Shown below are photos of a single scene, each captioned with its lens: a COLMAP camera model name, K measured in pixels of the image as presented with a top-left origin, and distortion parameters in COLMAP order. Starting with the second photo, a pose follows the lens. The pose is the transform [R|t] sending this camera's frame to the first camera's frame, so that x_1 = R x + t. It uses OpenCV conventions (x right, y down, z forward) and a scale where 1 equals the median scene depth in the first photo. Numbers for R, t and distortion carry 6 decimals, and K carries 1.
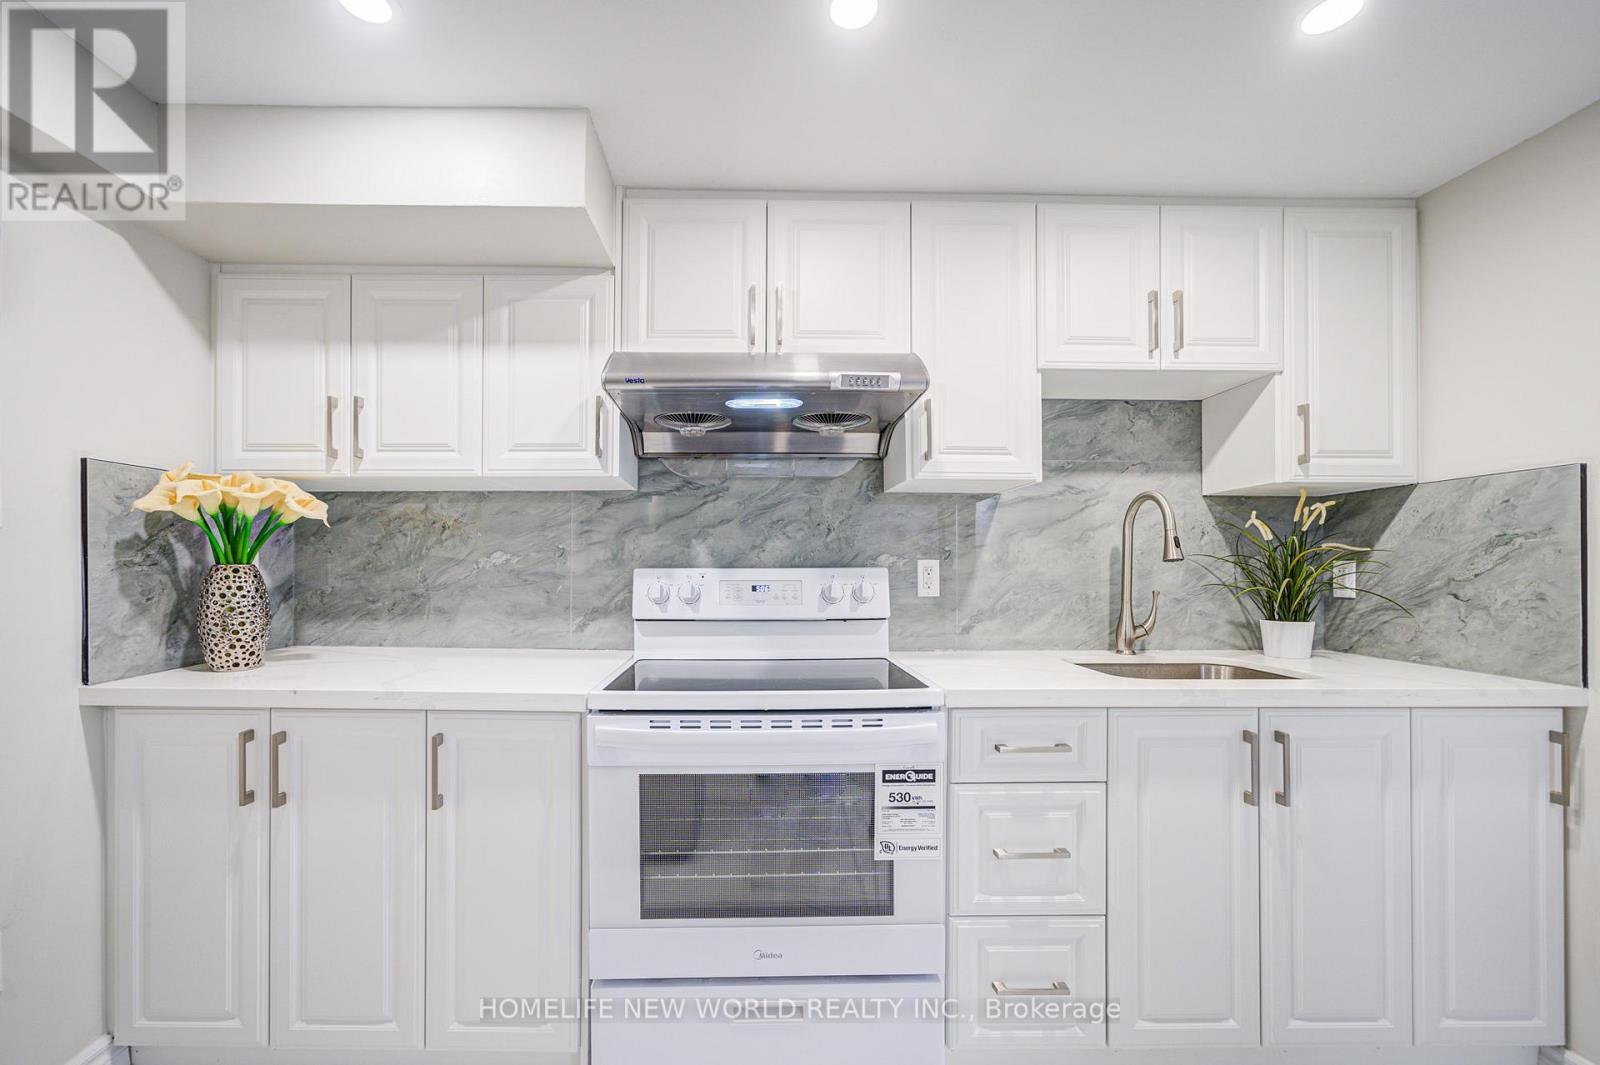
lens RADIAL K [[667.6, 0, 788.2], [0, 667.6, 565.4], [0, 0, 1]] dist [-0.000734, 0.000121]
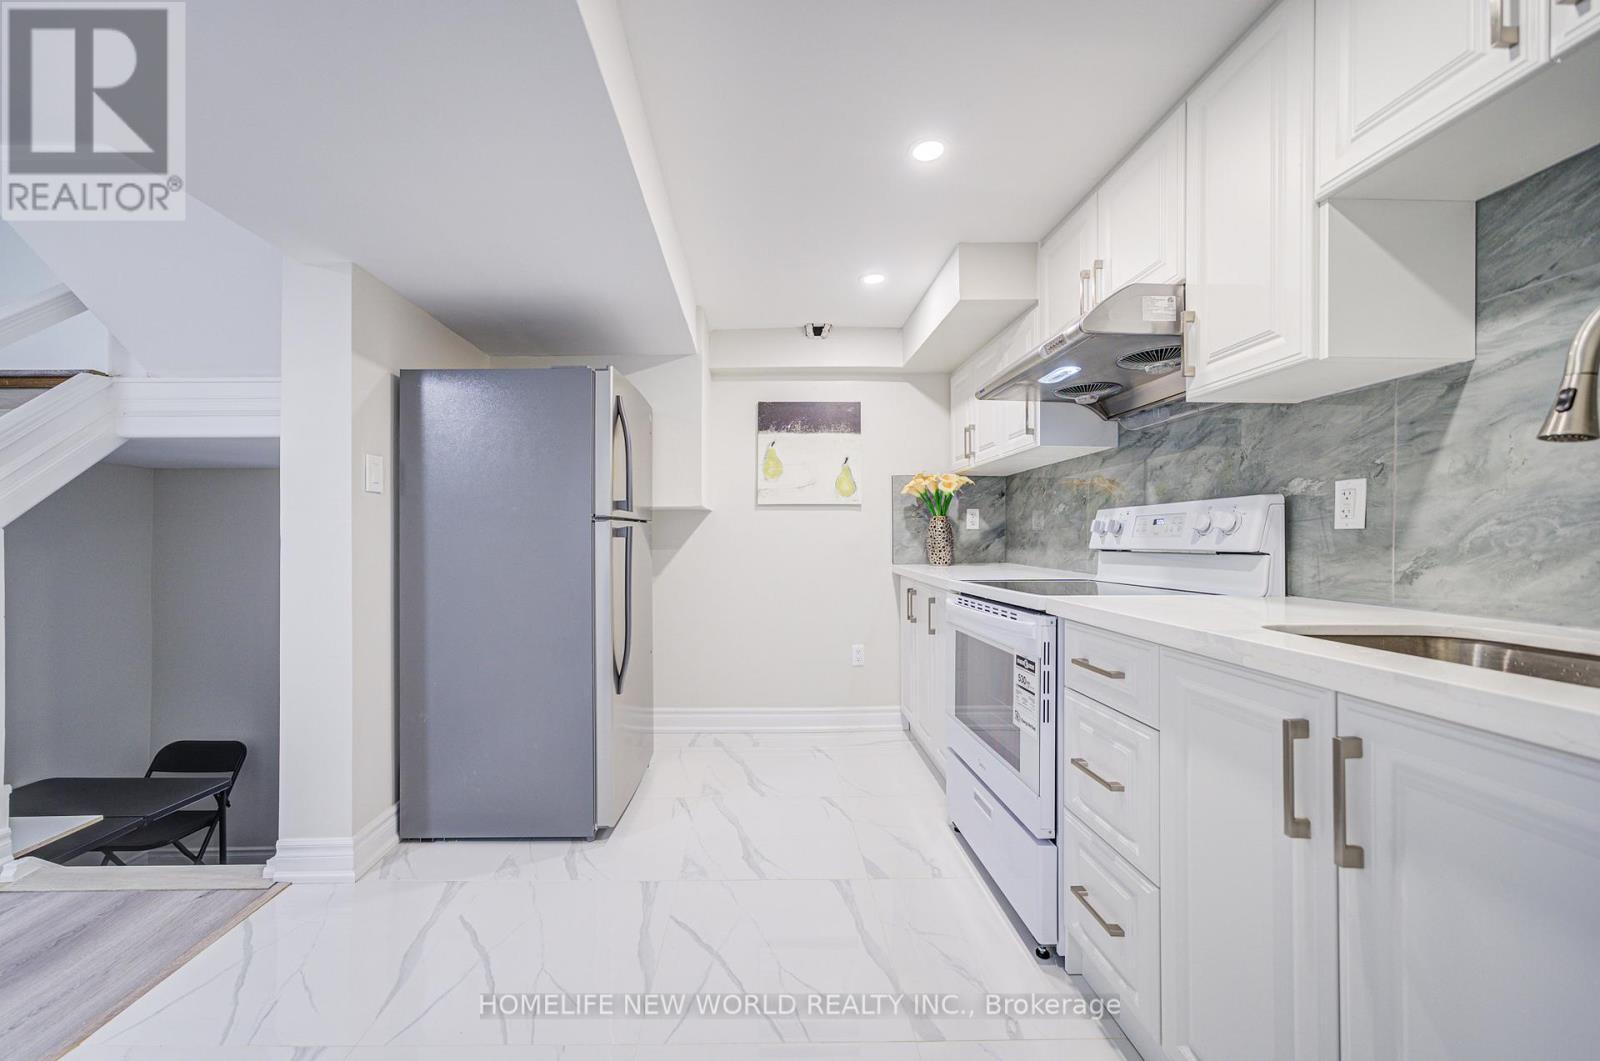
lens RADIAL K [[616.9, 0, 781.7], [0, 616.9, 530.5], [0, 0, 1]] dist [-0.013059, 0.016890]
pose [[0.008089, -0.015896, -0.999841, 0.924905], [-0.001357, 0.999873, -0.015907, 0.061900], [0.999966, 0.001486, 0.008066, 0.379971]]
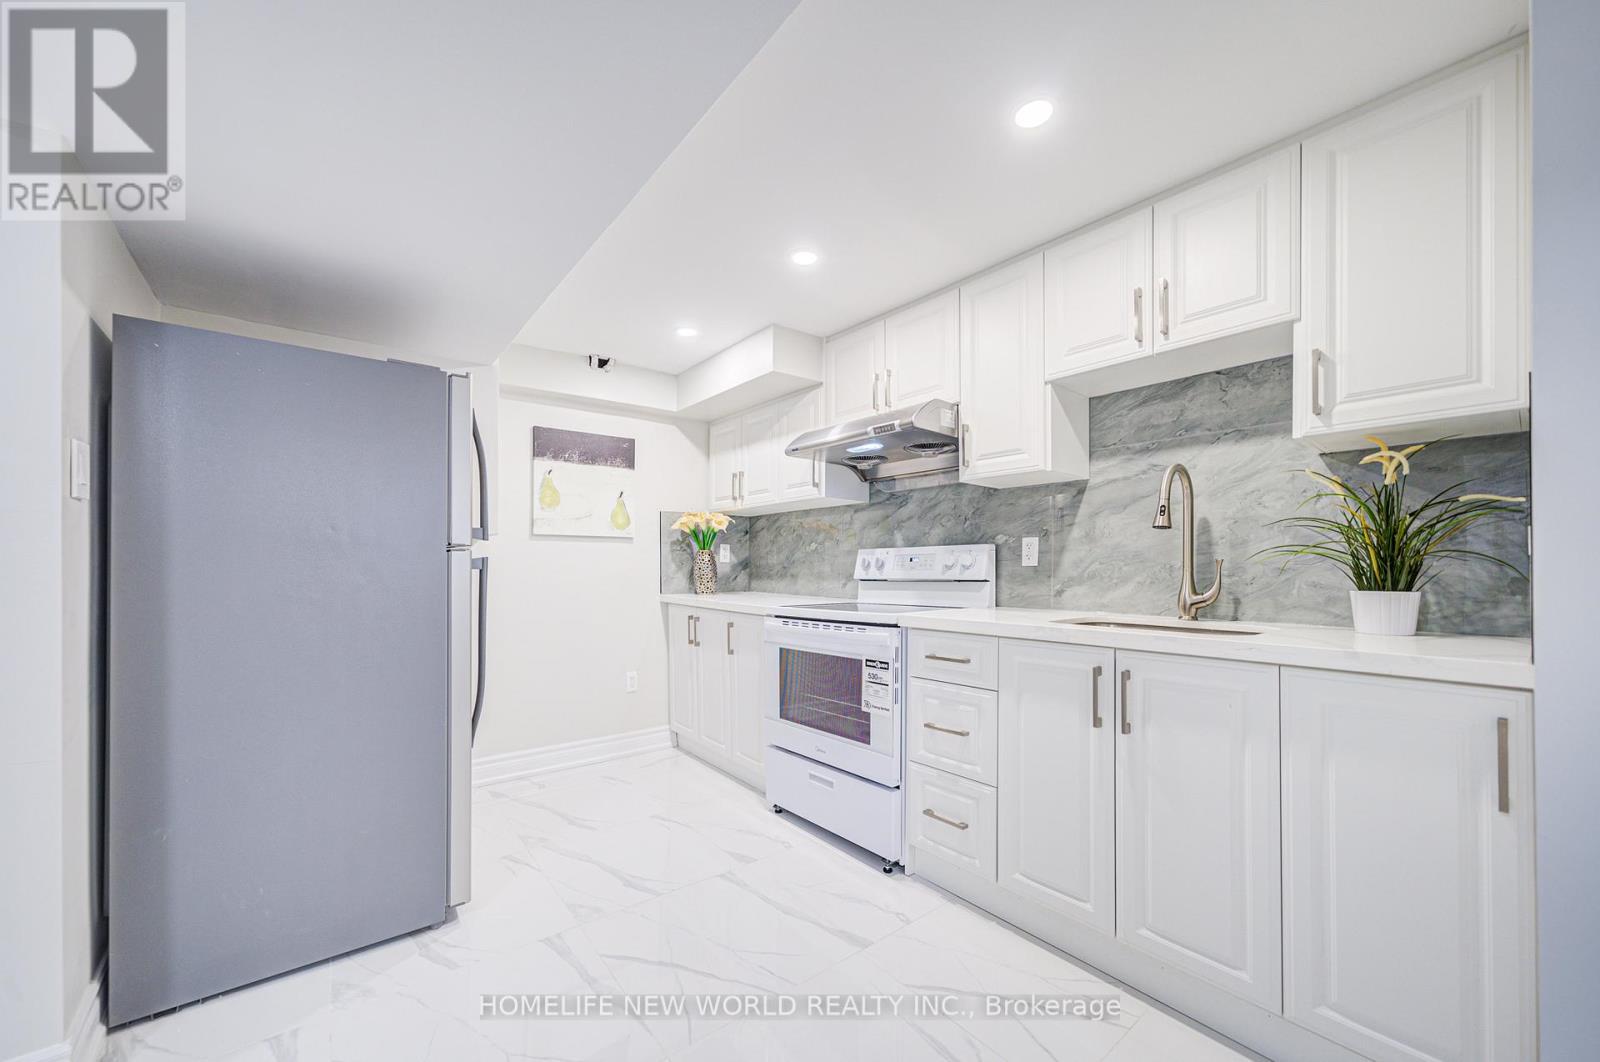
lens RADIAL K [[607.1, 0, 800.7], [0, 607.1, 568.1], [0, 0, 1]] dist [0.000032, 0.000173]
pose [[0.616290, -0.001818, -0.787517, 0.890383], [0.003127, 0.999995, 0.000138, 0.050771], [0.787513, -0.002548, 0.616292, -0.065200]]
